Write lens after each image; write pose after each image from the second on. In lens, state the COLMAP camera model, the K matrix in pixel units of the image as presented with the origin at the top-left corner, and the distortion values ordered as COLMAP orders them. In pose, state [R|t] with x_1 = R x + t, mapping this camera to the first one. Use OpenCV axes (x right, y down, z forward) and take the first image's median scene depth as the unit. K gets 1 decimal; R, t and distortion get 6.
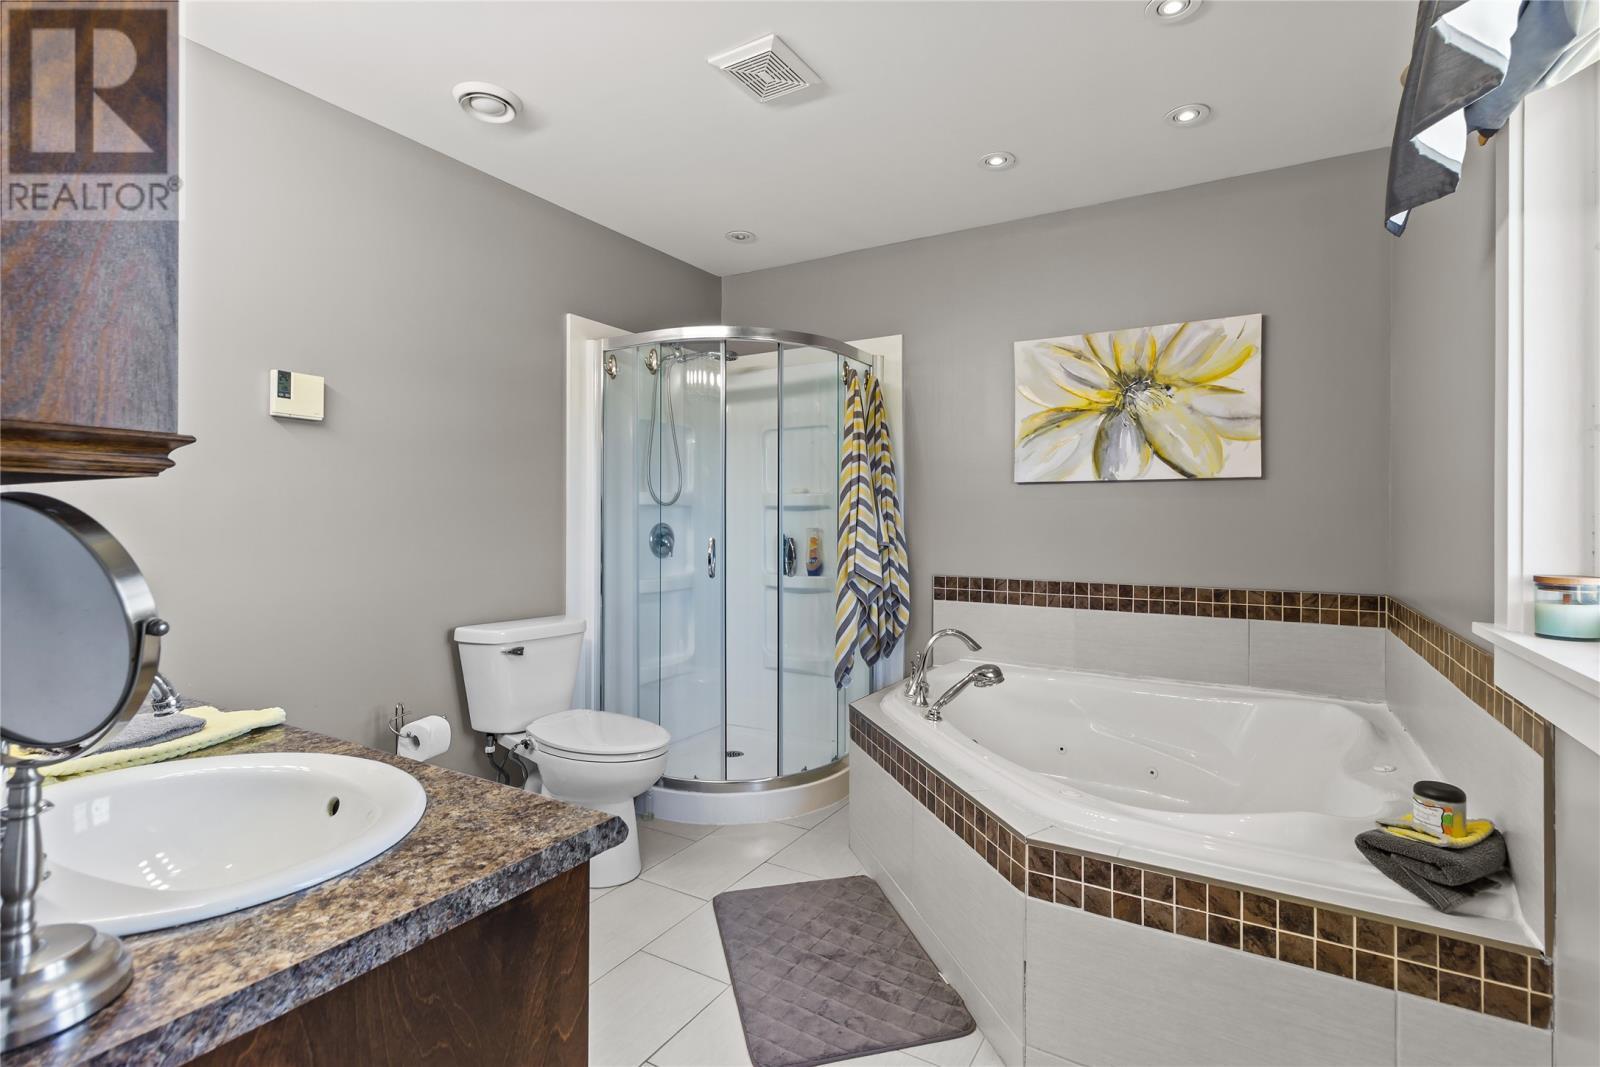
lens RADIAL K [[763.2, 0, 799.3], [0, 763.2, 523.5], [0, 0, 1]] dist [0.001867, -0.000019]
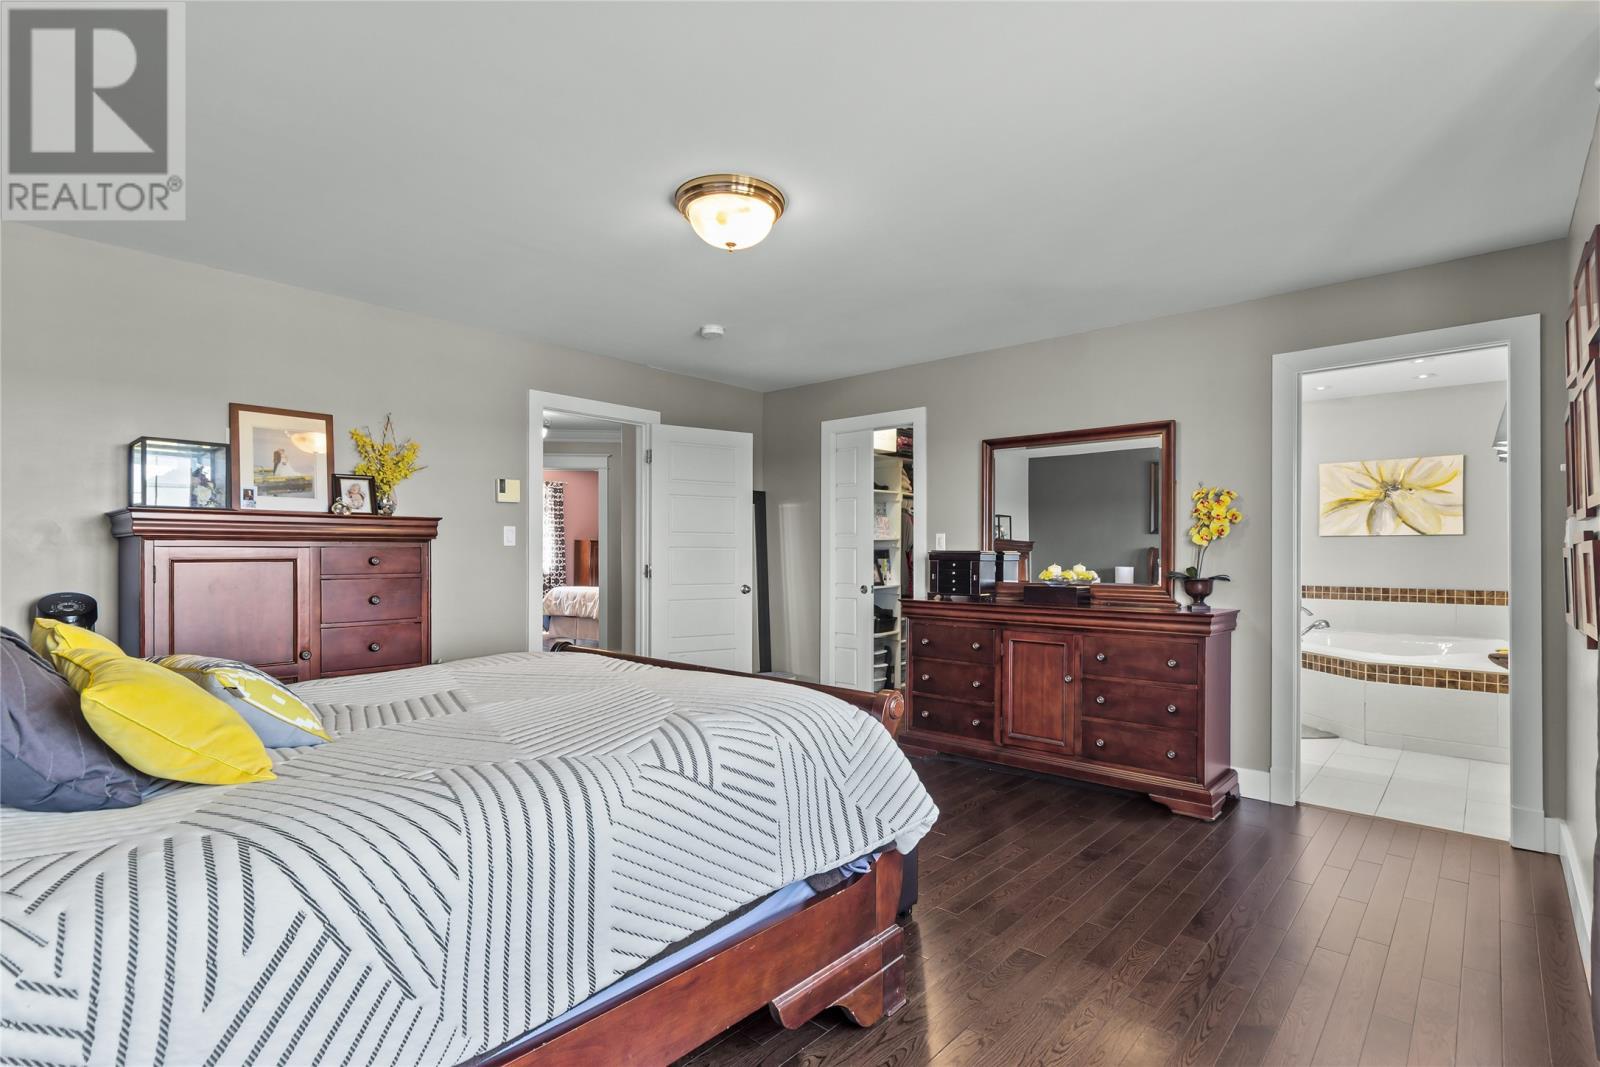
lens RADIAL K [[763.2, 0, 798.4], [0, 763.2, 555.8], [0, 0, 1]] dist [0.001867, -0.000019]
pose [[0.980738, -0.000239, -0.195330, -0.711223], [0.000341, 1.000000, 0.000488, -0.005053], [0.195330, -0.000545, 0.980737, -1.300241]]
